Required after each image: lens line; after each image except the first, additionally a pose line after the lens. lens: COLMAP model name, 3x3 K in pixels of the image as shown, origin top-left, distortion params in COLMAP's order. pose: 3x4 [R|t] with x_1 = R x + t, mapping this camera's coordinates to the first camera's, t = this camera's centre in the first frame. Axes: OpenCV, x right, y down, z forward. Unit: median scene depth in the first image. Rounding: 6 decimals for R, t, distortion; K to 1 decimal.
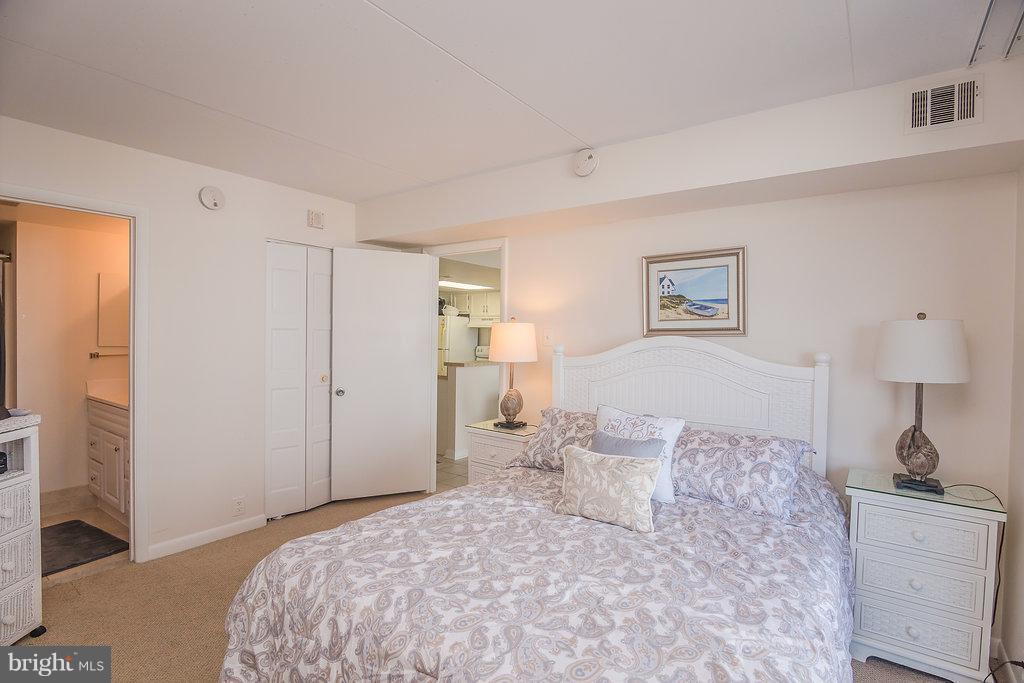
lens RADIAL K [[497.5, 0, 512.0], [0, 497.5, 341.5], [0, 0, 1]] dist [-0.020846, -0.000242]
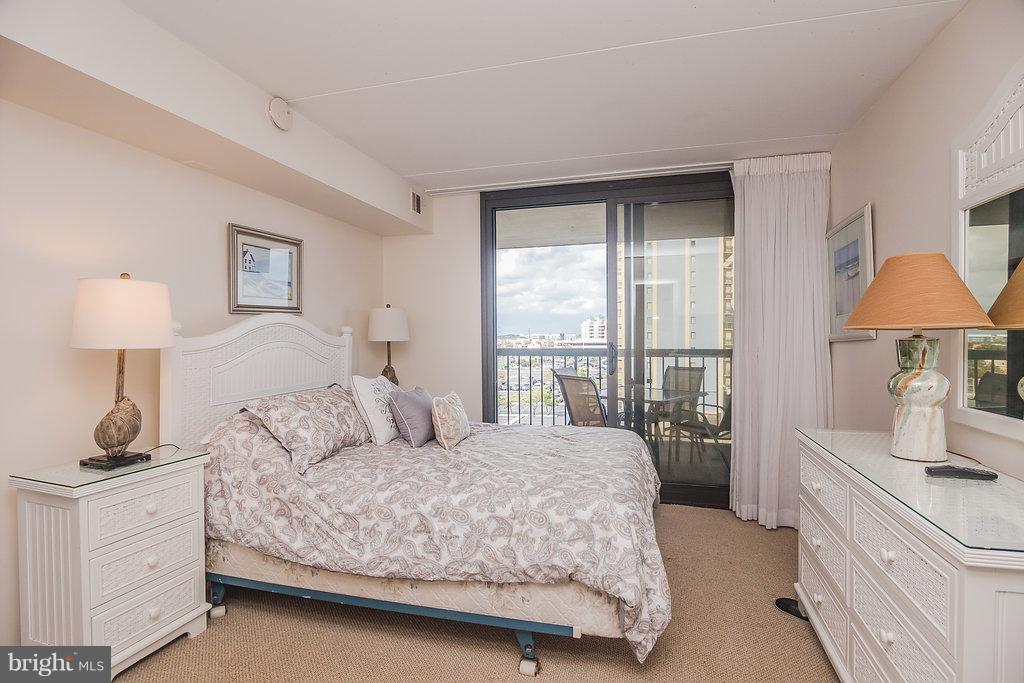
lens RADIAL K [[497.5, 0, 512.0], [0, 497.5, 341.5], [0, 0, 1]] dist [-0.020846, -0.000242]
pose [[-0.358764, -0.027251, 0.933030, -1.089721], [0.010899, 0.999383, 0.033380, 0.024880], [-0.933365, 0.022144, -0.358246, 1.239534]]
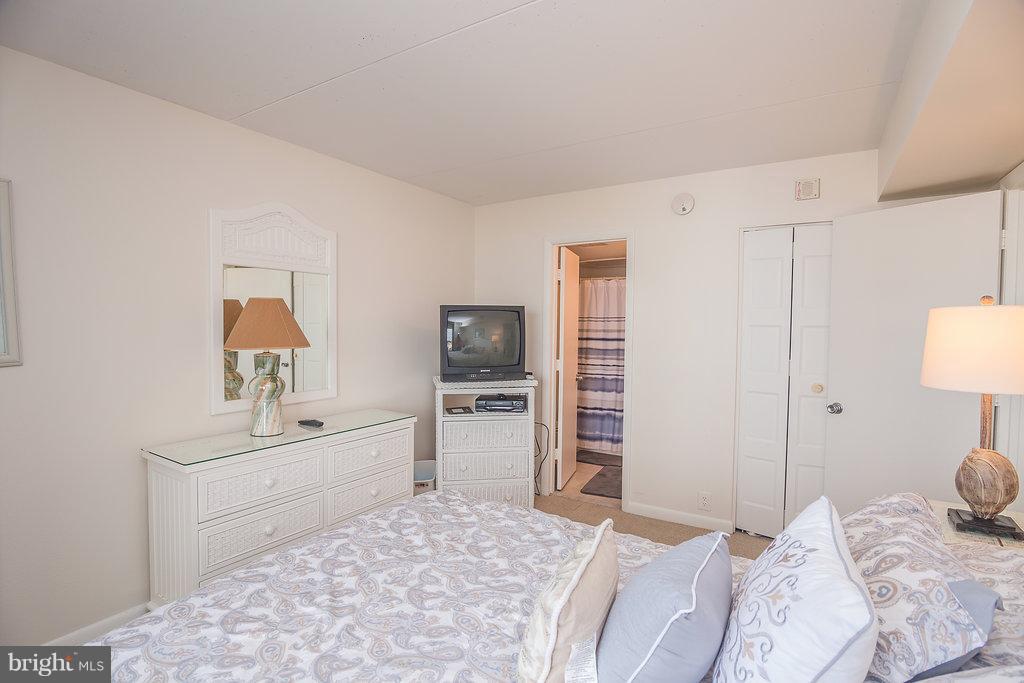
lens RADIAL K [[497.5, 0, 512.0], [0, 497.5, 341.5], [0, 0, 1]] dist [-0.020846, -0.000242]
pose [[0.082817, 0.020042, -0.996363, 0.665489], [-0.020364, 0.999623, 0.018415, -0.006623], [0.996357, 0.018765, 0.083194, 0.819527]]
